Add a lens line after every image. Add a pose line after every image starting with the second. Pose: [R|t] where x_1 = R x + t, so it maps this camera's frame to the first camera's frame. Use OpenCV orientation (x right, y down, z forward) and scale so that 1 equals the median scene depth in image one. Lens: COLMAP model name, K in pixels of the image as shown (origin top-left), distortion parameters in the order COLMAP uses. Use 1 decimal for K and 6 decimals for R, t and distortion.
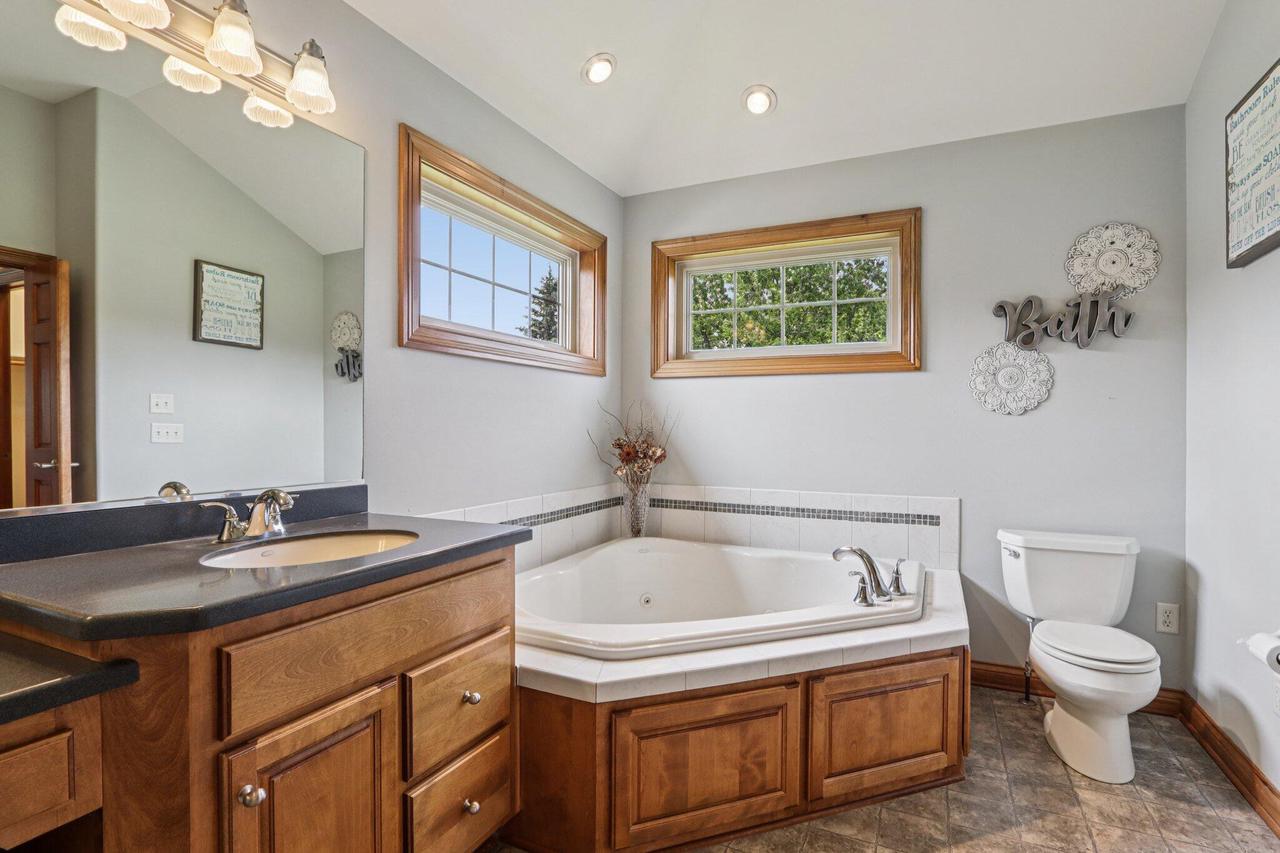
lens RADIAL K [[603.7, 0, 640.5], [0, 603.7, 428.0], [0, 0, 1]] dist [-0.020604, 0.005336]
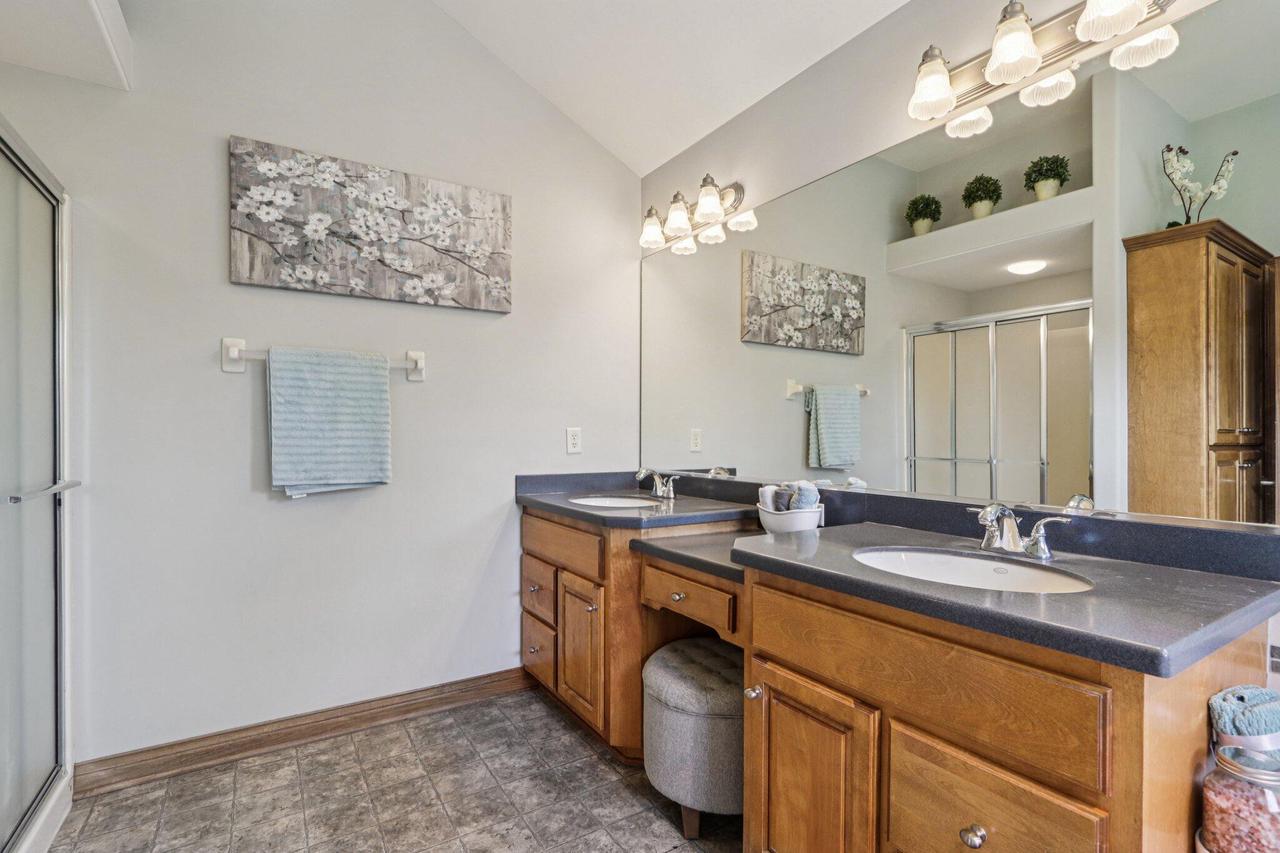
lens RADIAL K [[603.7, 0, 640.4], [0, 603.7, 433.2], [0, 0, 1]] dist [-0.020604, 0.005336]
pose [[-0.525932, -0.010564, -0.850461, 0.606277], [-0.008677, 0.999937, -0.007056, 0.004541], [0.850482, 0.003668, -0.525991, 1.276913]]
